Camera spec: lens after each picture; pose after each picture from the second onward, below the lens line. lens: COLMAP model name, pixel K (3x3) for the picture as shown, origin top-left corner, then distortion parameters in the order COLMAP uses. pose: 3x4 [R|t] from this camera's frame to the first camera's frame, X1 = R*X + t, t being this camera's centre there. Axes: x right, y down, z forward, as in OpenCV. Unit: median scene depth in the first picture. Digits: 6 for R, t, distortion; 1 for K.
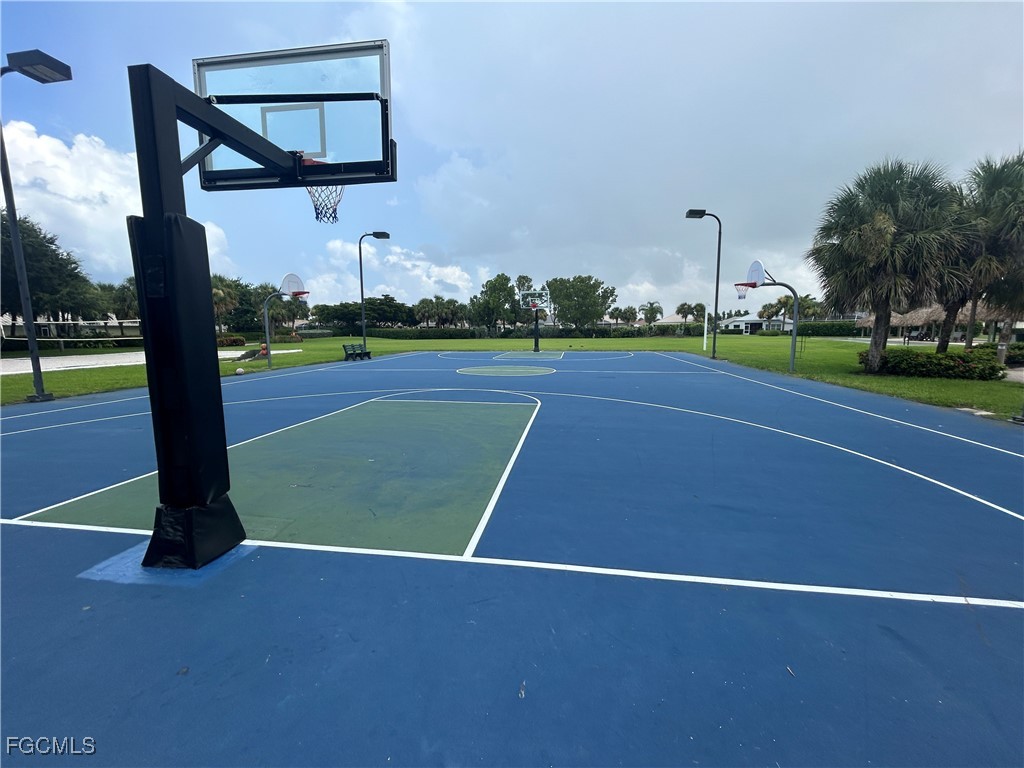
lens RADIAL K [[403.4, 0, 512.0], [0, 403.4, 384.0], [0, 0, 1]] dist [-0.000067, 0.000558]
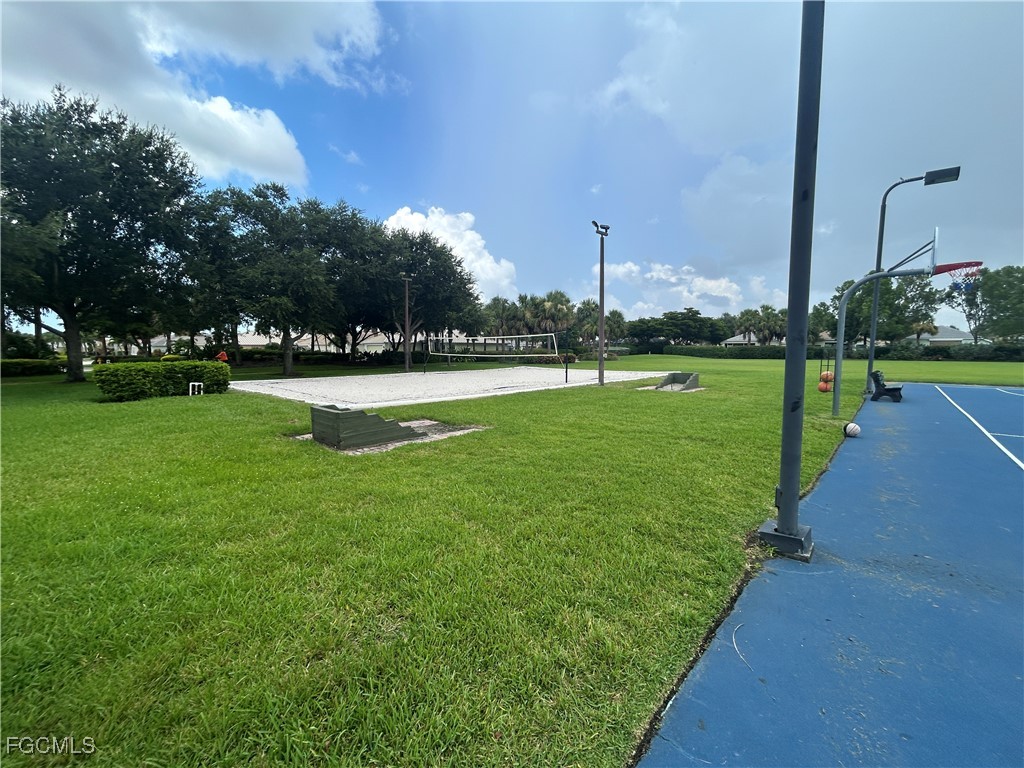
lens RADIAL K [[403.4, 0, 512.0], [0, 403.4, 384.0], [0, 0, 1]] dist [-0.000067, 0.000558]
pose [[0.834477, 0.054095, -0.548381, -0.143721], [-0.078527, 0.996687, -0.021178, -0.007851], [0.545419, 0.060735, 0.835960, 0.068442]]
